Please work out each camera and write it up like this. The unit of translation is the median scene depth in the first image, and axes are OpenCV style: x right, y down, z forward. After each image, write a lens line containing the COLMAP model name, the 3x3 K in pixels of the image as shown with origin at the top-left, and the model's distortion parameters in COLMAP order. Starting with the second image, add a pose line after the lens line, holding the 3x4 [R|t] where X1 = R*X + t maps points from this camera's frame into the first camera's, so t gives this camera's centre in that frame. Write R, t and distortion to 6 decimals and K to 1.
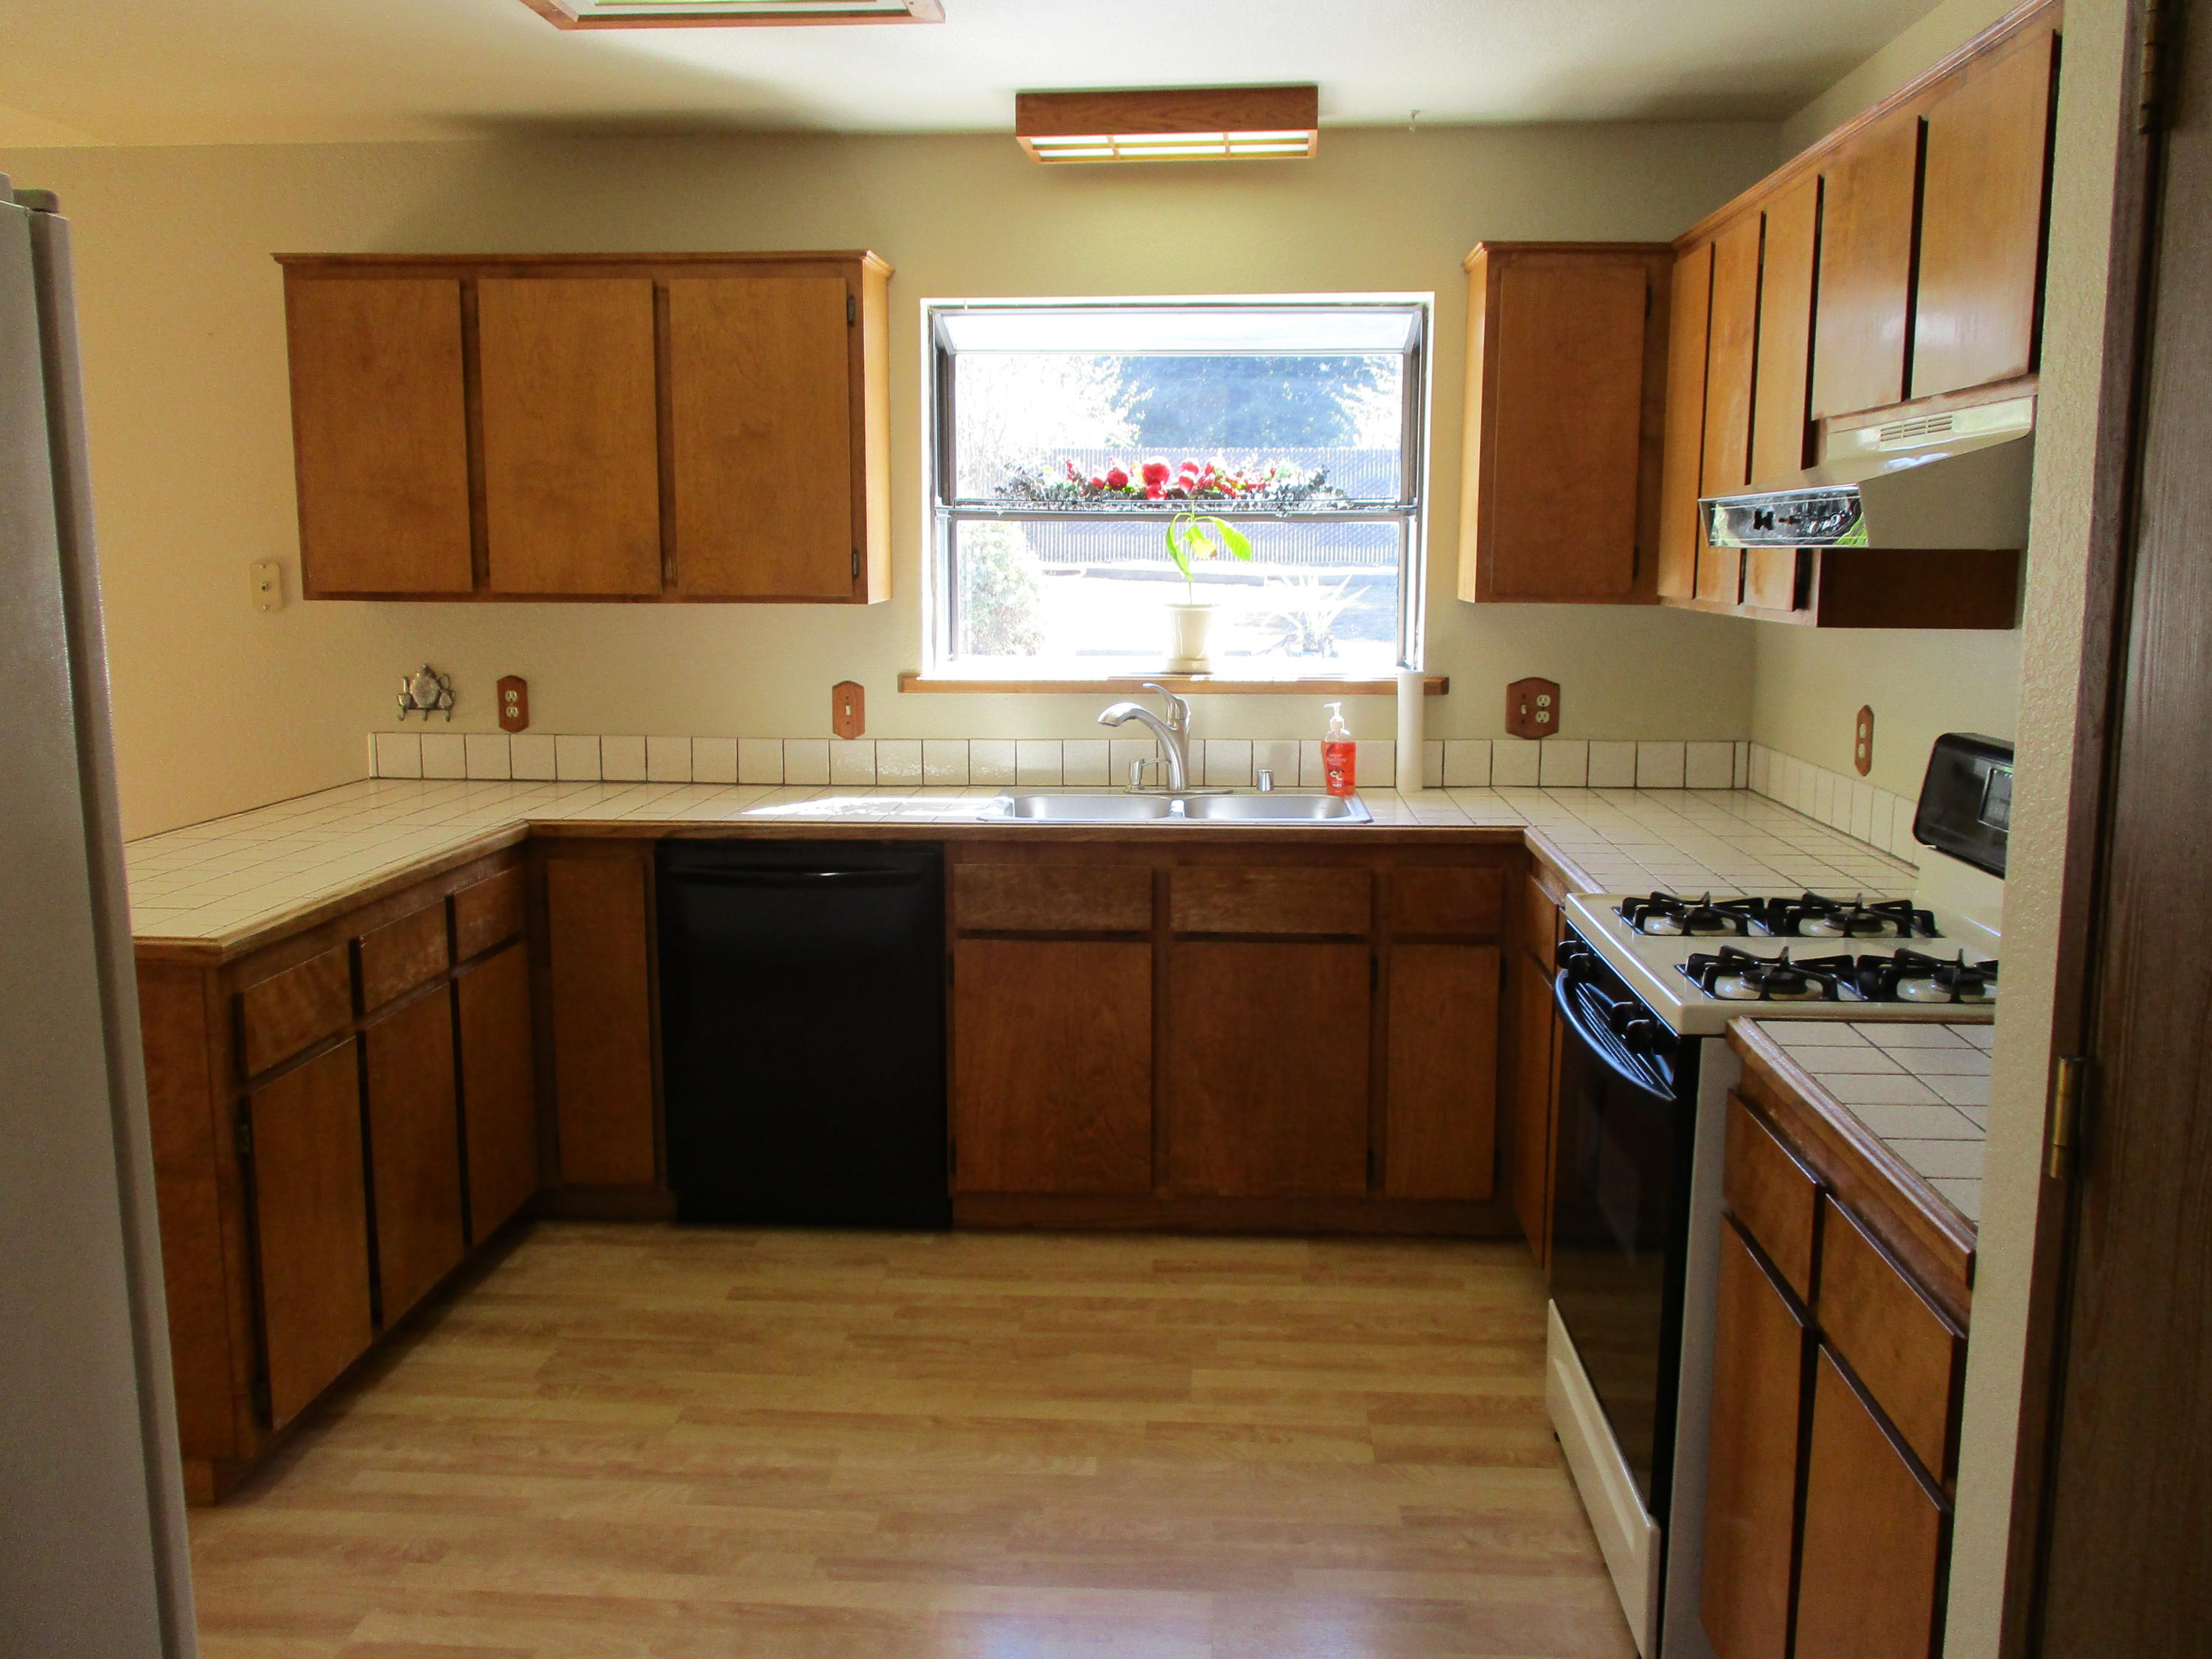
lens RADIAL K [[1878.4, 0, 1106.0], [0, 1878.4, 829.5], [0, 0, 1]] dist [-0.023254, -0.002951]
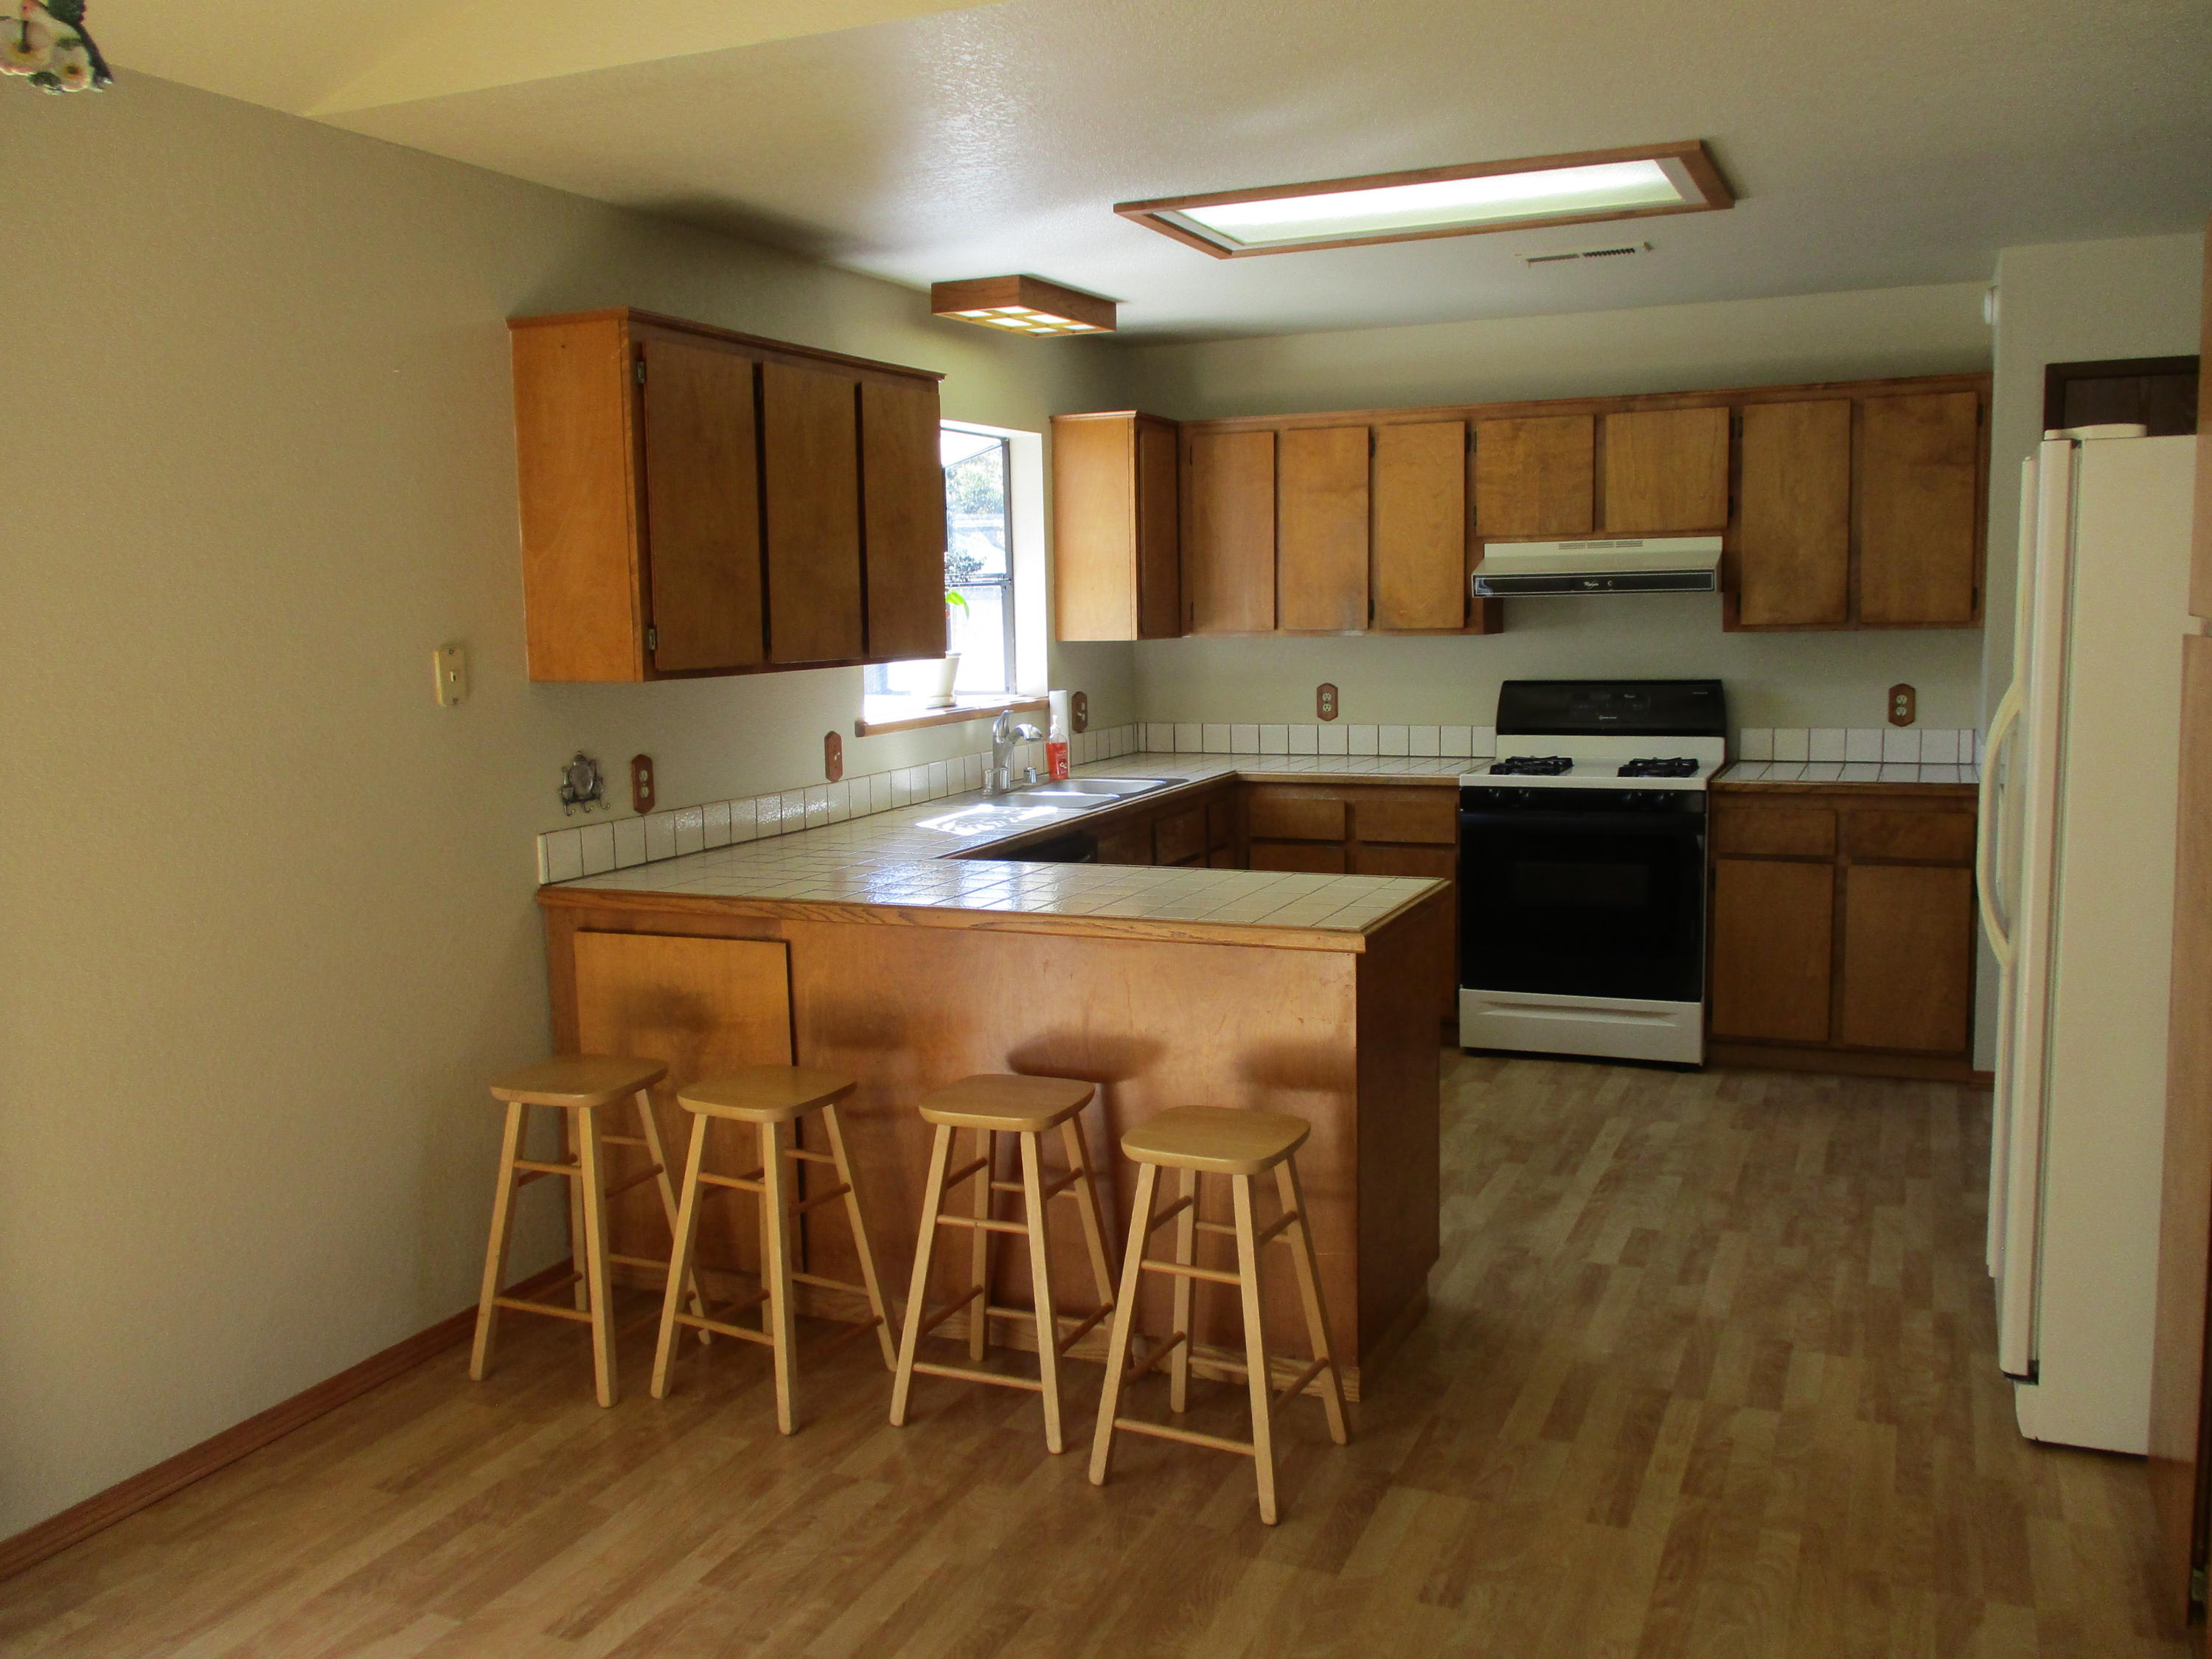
lens RADIAL K [[1853.3, 0, 1106.0], [0, 1853.3, 829.5], [0, 0, 1]] dist [-0.027415, 0.021290]
pose [[0.346585, -0.126989, 0.929383, -1.162307], [0.167926, 0.983187, 0.071717, -0.074683], [-0.922865, 0.131211, 0.362083, 0.449639]]
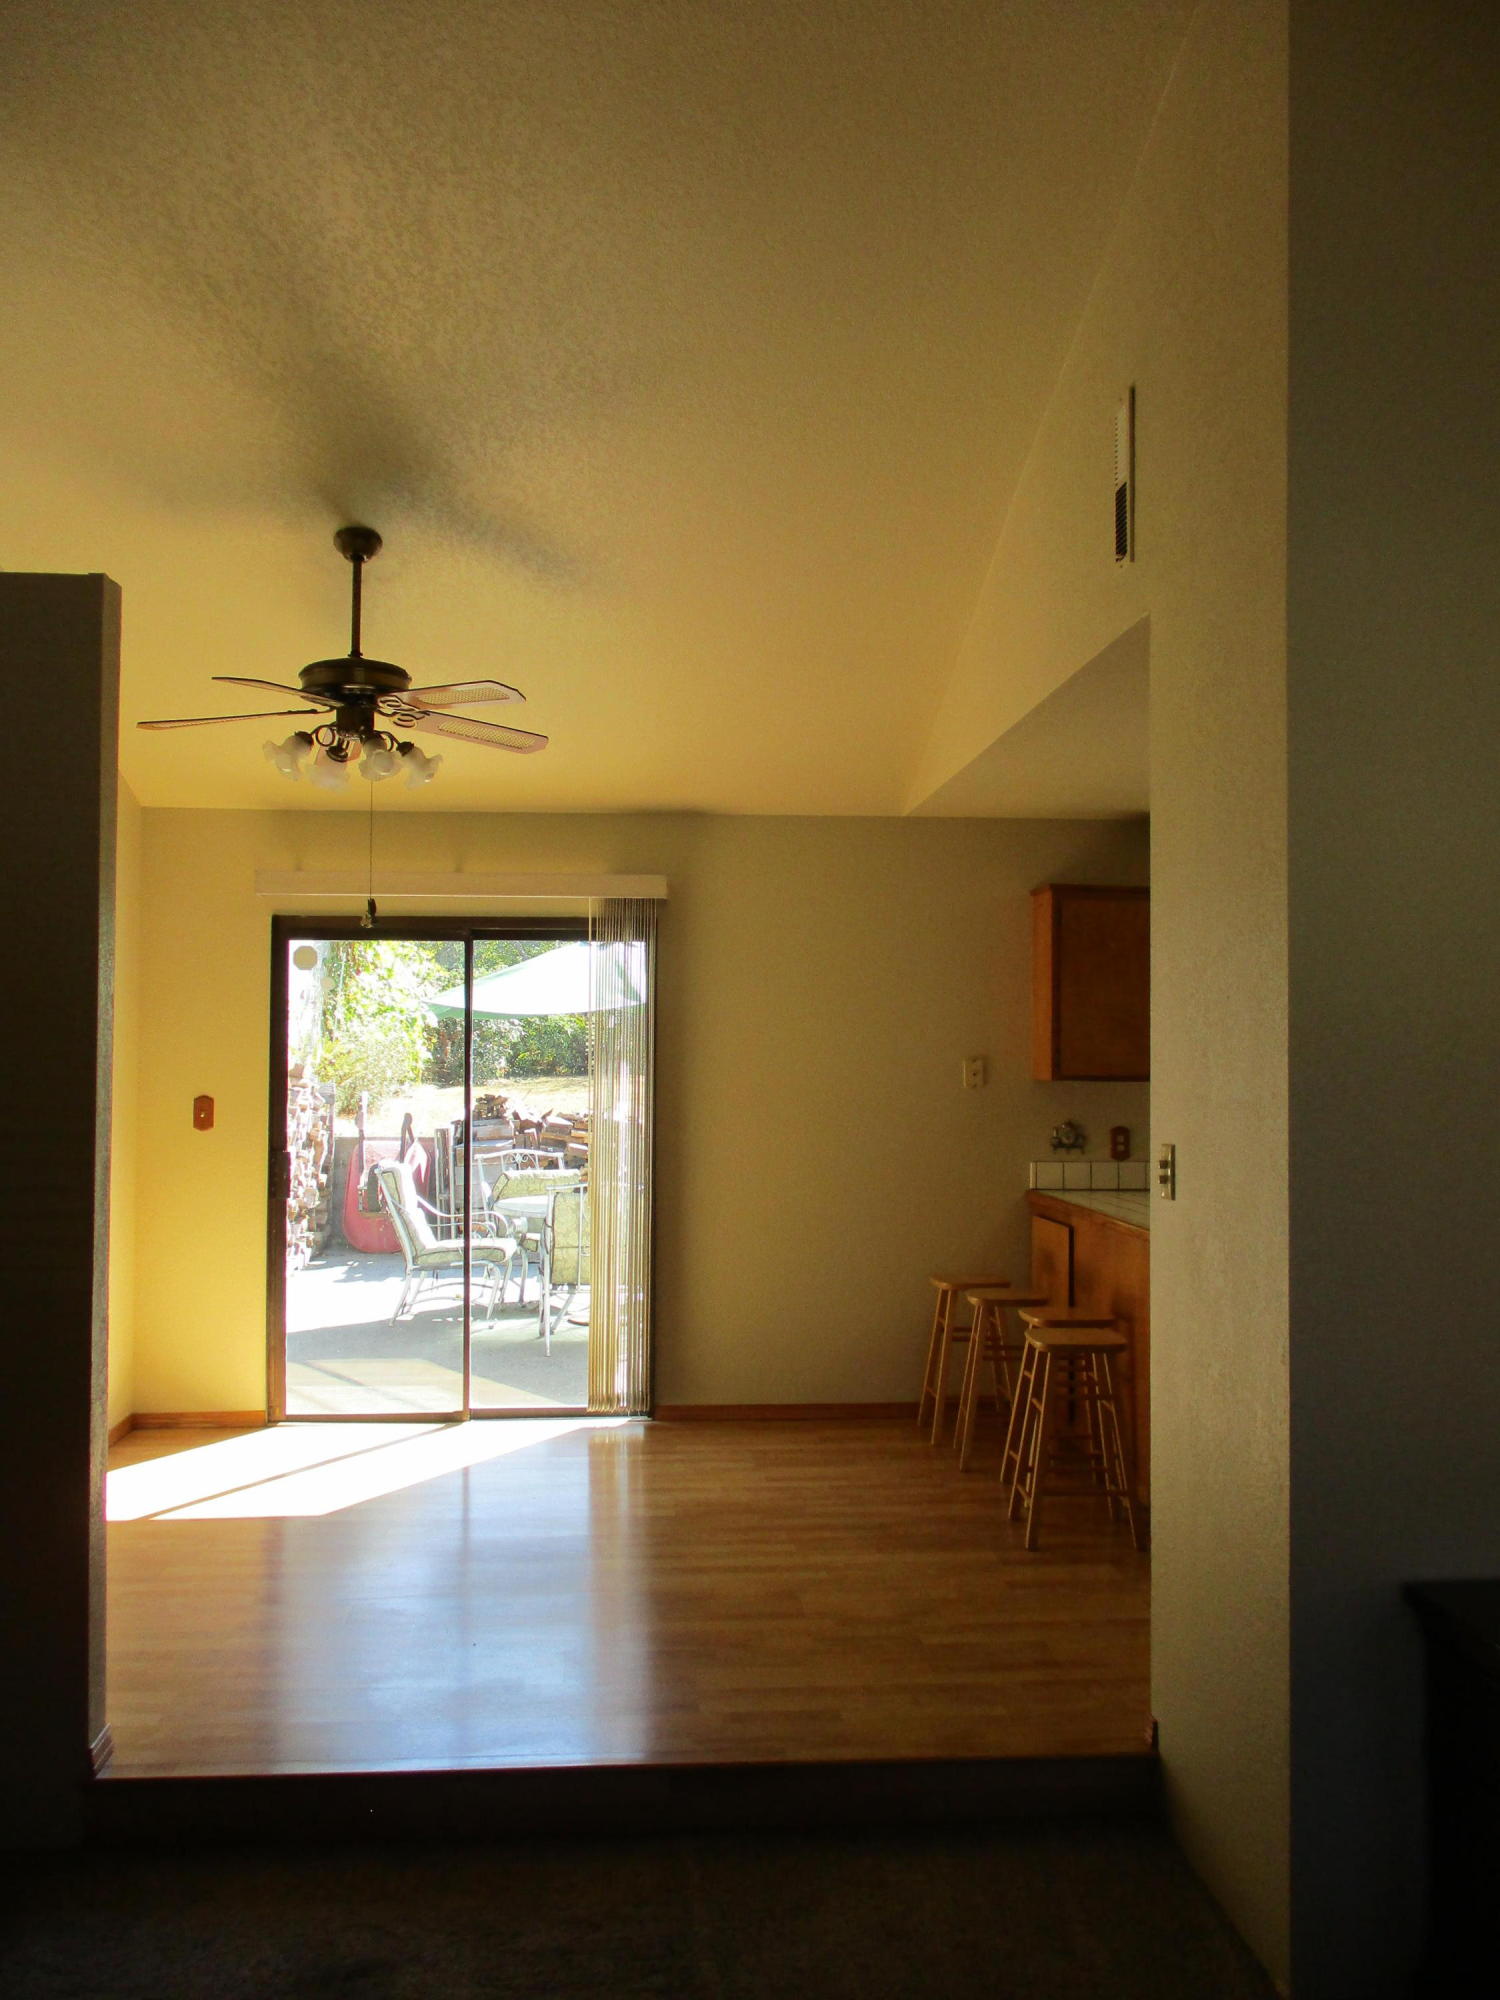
lens RADIAL K [[1675.7, 0, 742.6], [0, 1675.7, 1003.1], [0, 0, 1]] dist [-0.027415, 0.021290]
pose [[0.992360, 0.007928, 0.123125, -0.863147], [0.015442, 0.982105, -0.187702, 0.087735], [-0.122410, 0.188170, 0.974478, -0.451812]]
